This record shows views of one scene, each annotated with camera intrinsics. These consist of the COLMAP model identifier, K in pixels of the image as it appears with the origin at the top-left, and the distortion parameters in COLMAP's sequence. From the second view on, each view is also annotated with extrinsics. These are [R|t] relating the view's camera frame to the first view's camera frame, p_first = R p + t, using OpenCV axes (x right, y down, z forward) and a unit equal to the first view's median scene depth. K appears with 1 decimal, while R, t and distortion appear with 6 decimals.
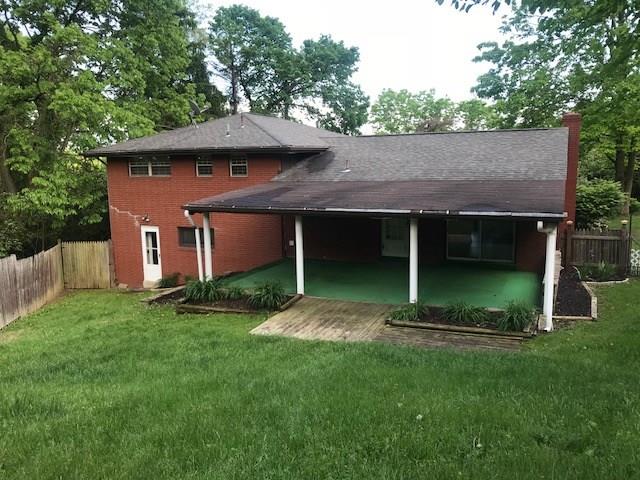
lens RADIAL K [[533.4, 0, 319.6], [0, 533.4, 237.9], [0, 0, 1]] dist [0.018277, -0.014571]
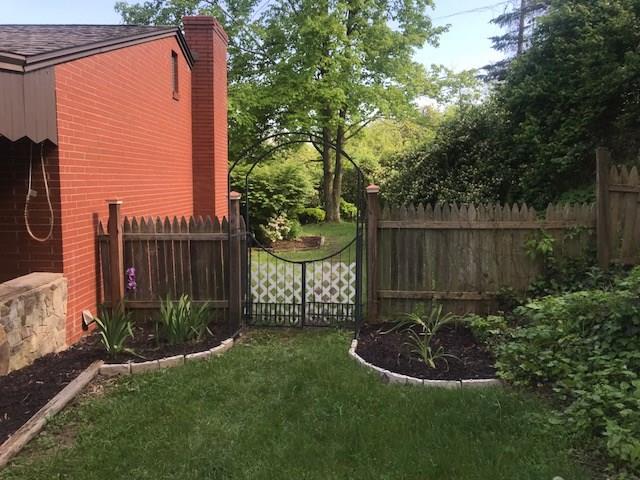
lens RADIAL K [[533.4, 0, 320.4], [0, 533.4, 240.2], [0, 0, 1]] dist [0.018277, -0.014571]
pose [[0.913777, -0.018925, 0.405775, 0.321997], [0.035066, 0.998860, -0.032382, 0.013626], [-0.404699, 0.043819, 0.913399, 0.418099]]
